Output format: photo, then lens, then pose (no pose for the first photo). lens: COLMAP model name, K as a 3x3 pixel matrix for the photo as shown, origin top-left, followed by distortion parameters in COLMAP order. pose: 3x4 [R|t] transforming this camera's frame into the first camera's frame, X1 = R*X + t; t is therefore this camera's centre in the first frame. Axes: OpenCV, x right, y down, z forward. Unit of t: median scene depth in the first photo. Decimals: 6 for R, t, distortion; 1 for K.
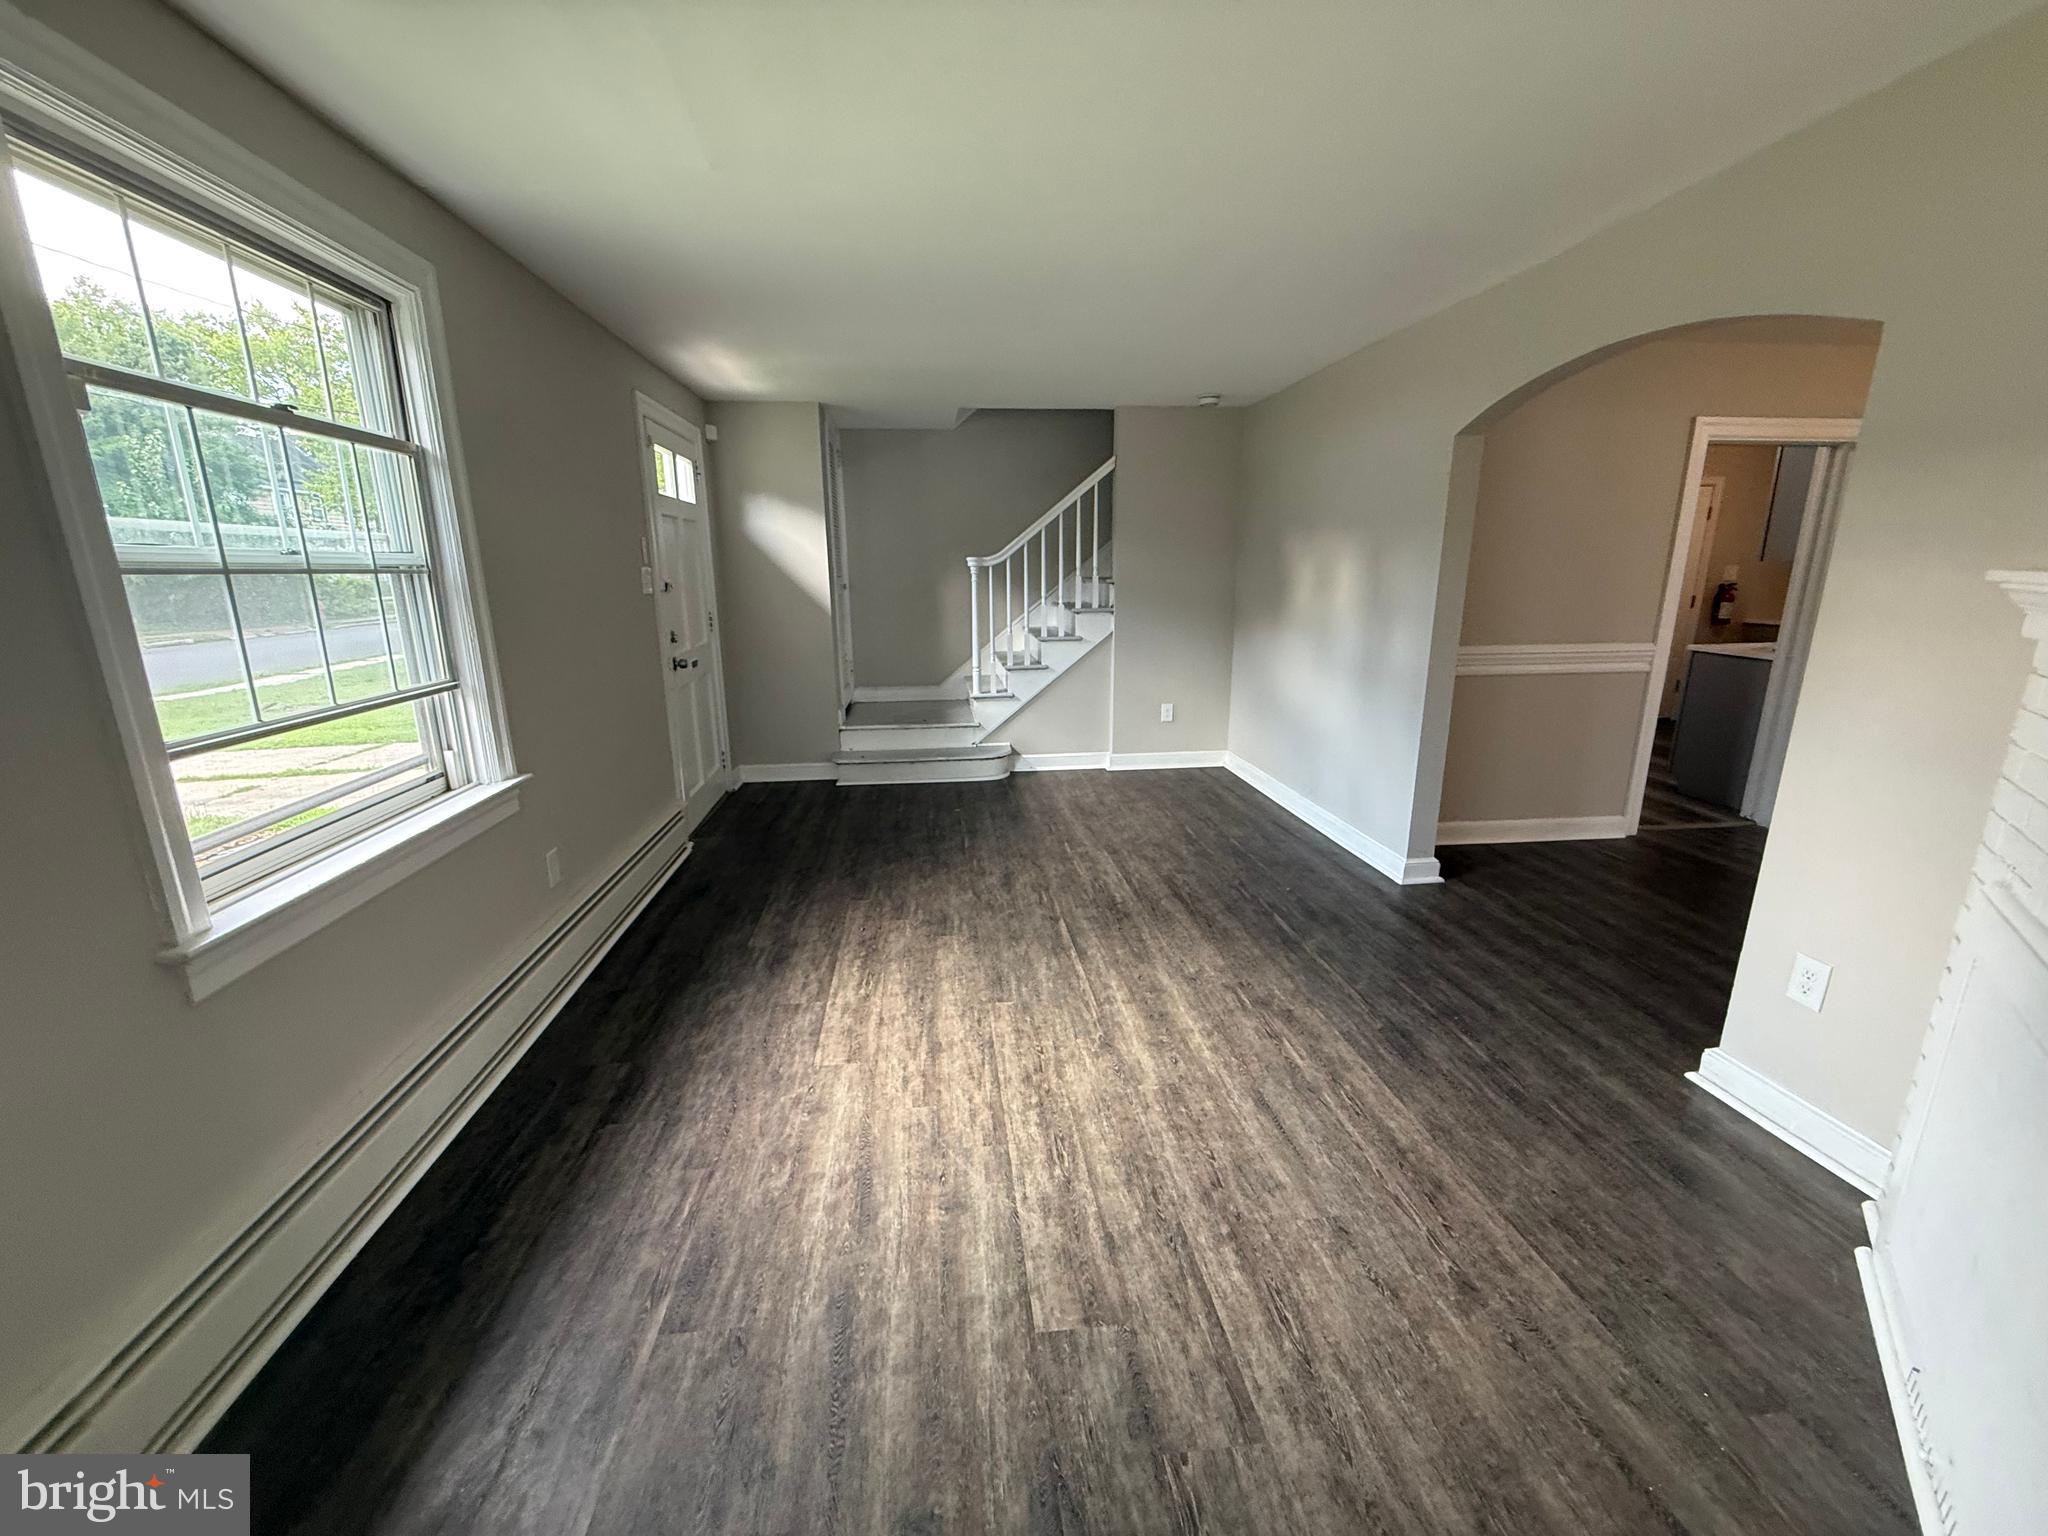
lens RADIAL K [[818.5, 0, 1013.5], [0, 818.5, 771.2], [0, 0, 1]] dist [-0.000119, 0.000429]
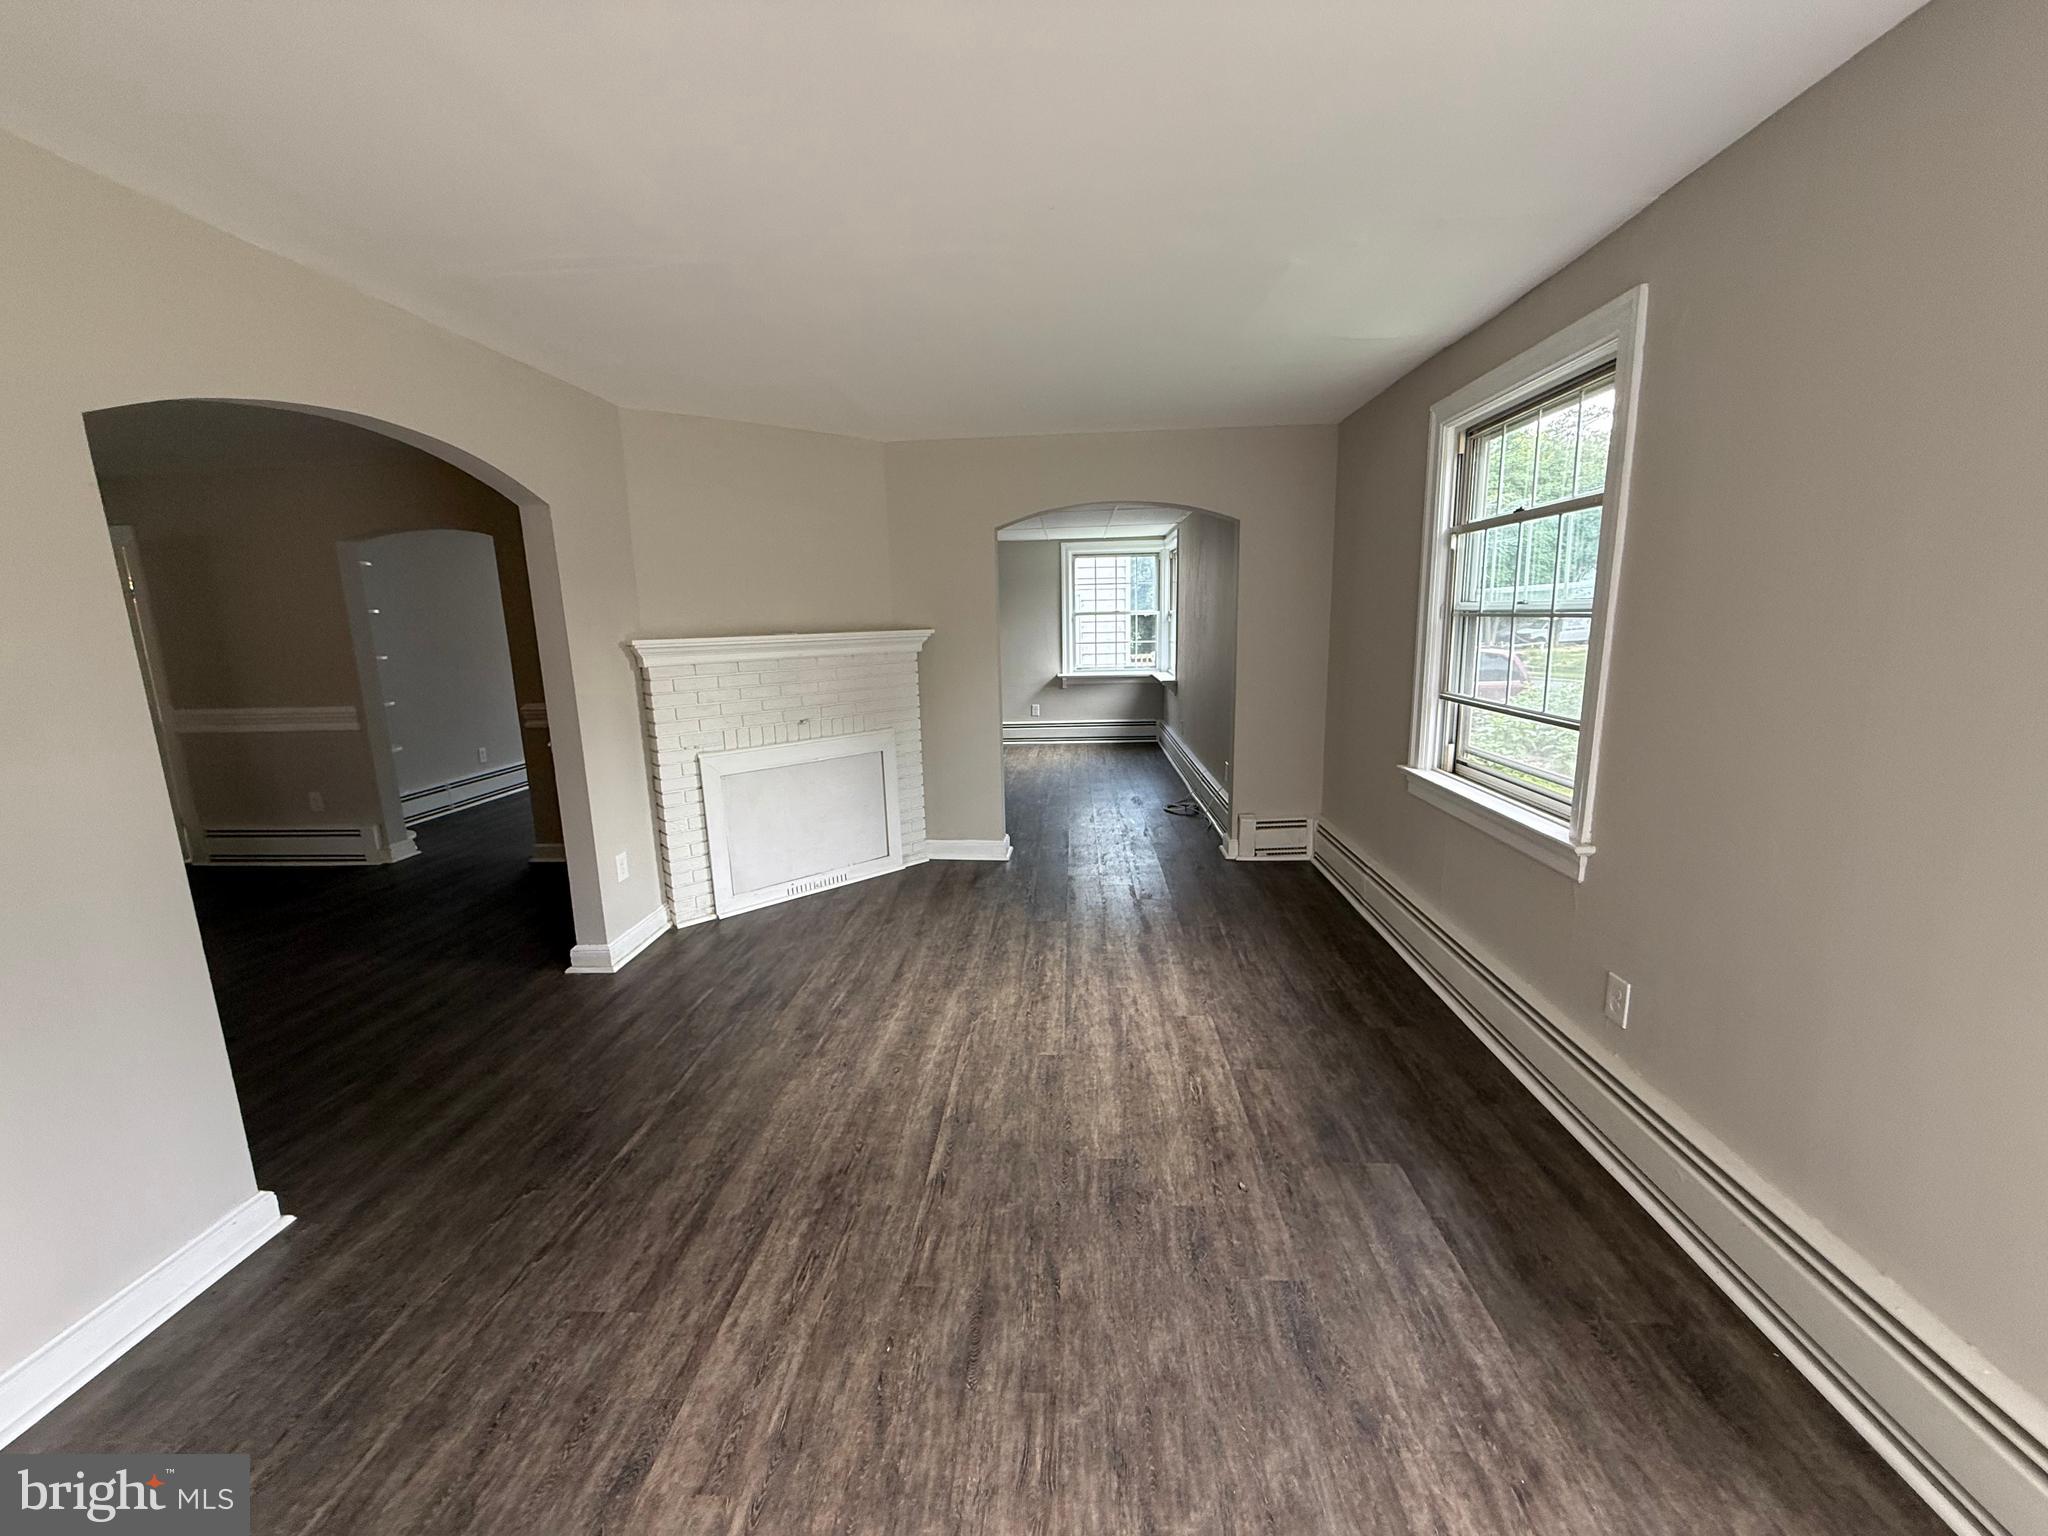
lens RADIAL K [[818.5, 0, 1020.7], [0, 818.5, 771.8], [0, 0, 1]] dist [-0.000119, 0.000429]
pose [[-0.985688, 0.001044, 0.168579, -0.153835], [0.071796, 0.907361, 0.414175, -0.472501], [-0.152530, 0.420351, -0.894450, 1.833642]]
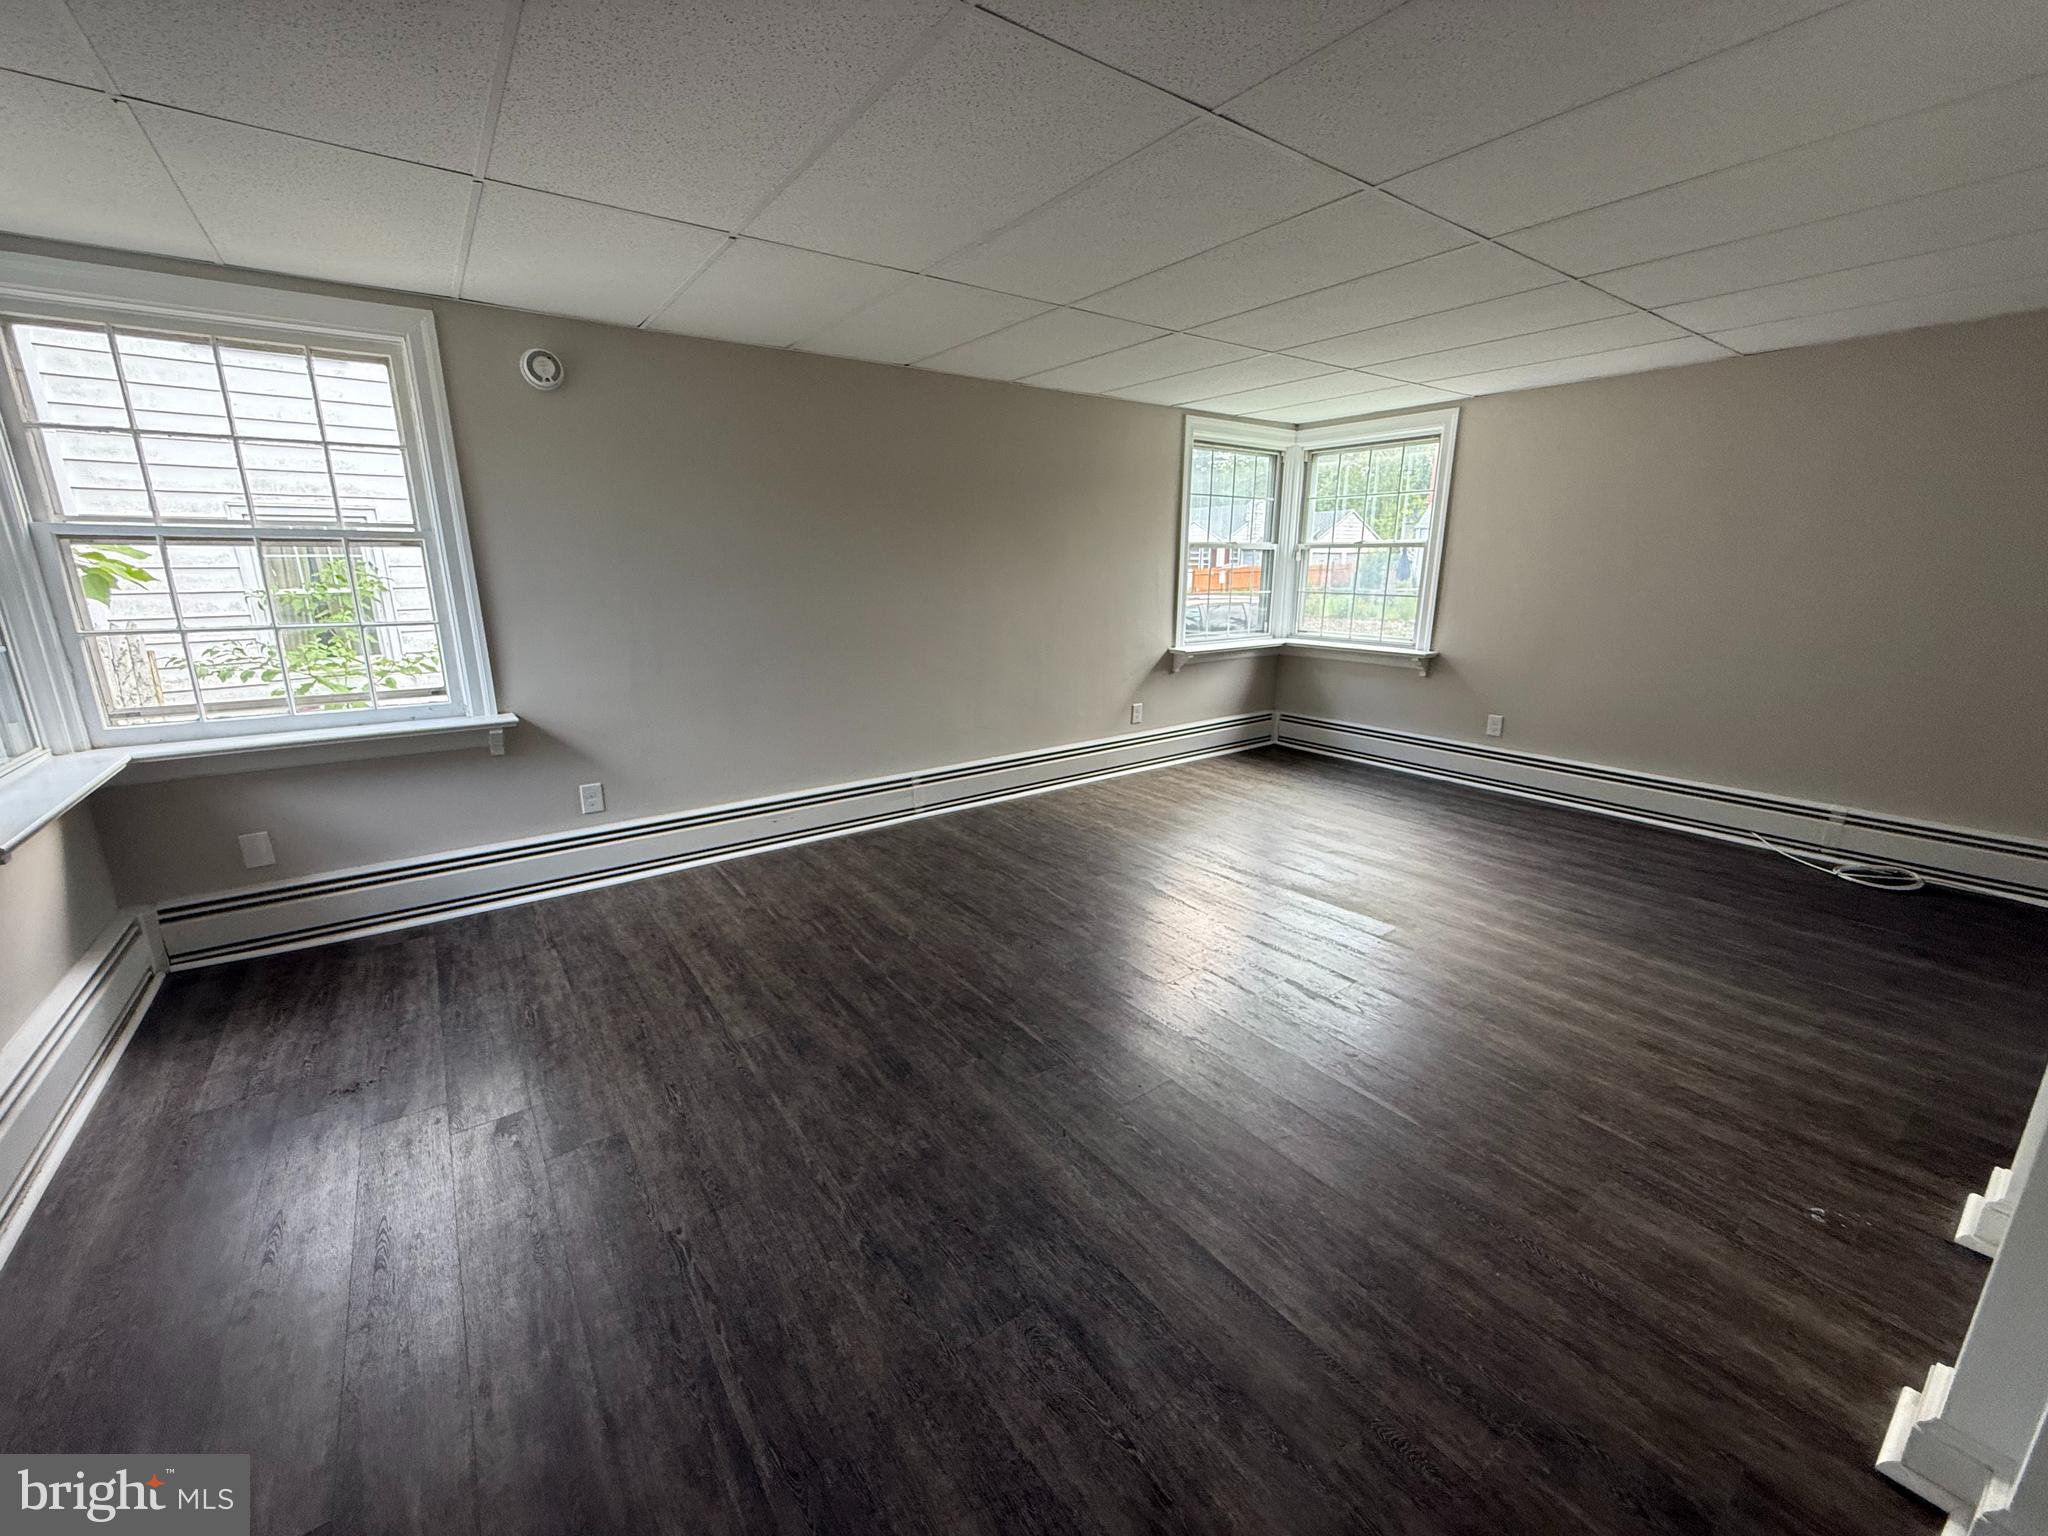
lens RADIAL K [[818.5, 0, 1011.3], [0, 818.5, 766.2], [0, 0, 1]] dist [-0.000119, 0.000429]
pose [[-0.867457, 0.131676, -0.479771, 1.662703], [-0.112205, 0.887715, 0.446512, 0.013458], [0.484695, 0.441162, -0.755279, -0.052425]]
